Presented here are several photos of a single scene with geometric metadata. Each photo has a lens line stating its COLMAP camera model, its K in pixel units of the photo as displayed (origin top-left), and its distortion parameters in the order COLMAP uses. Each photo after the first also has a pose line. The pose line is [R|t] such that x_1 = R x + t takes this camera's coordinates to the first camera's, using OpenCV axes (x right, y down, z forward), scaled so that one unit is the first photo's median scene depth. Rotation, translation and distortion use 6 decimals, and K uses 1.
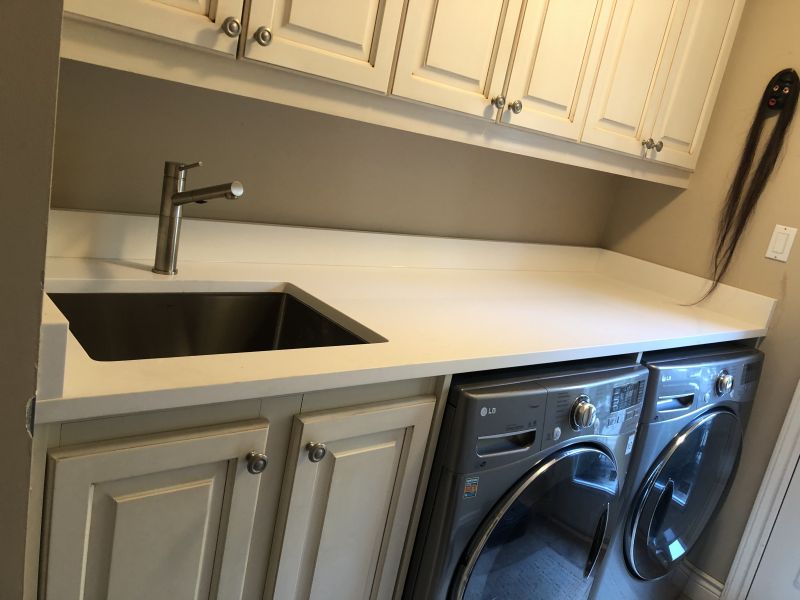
lens RADIAL K [[641.9, 0, 400.3], [0, 641.9, 294.1], [0, 0, 1]] dist [-0.007991, 0.001343]
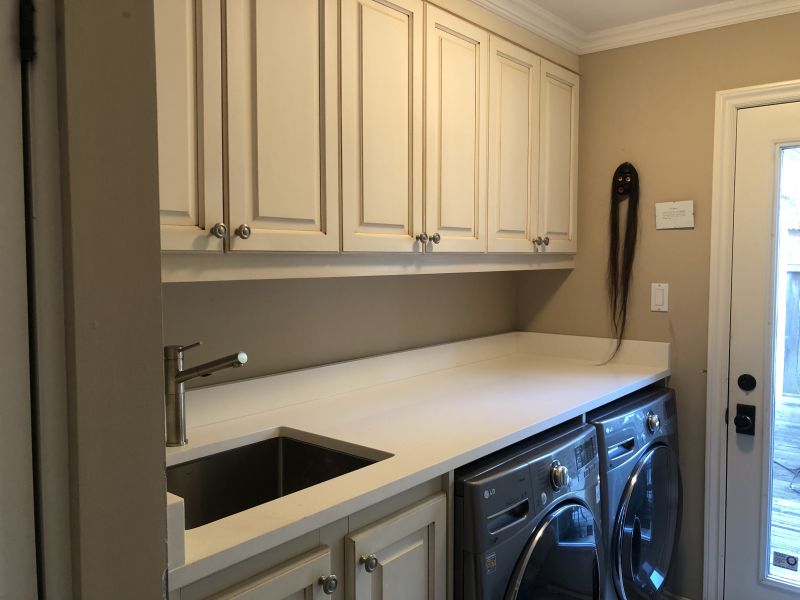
lens RADIAL K [[641.9, 0, 400.3], [0, 641.9, 294.1], [0, 0, 1]] dist [-0.007991, 0.001343]
pose [[0.962949, -0.206025, 0.174019, -0.135818], [0.232399, 0.961313, -0.147878, -0.030285], [-0.136820, 0.182841, 0.973576, -0.178544]]
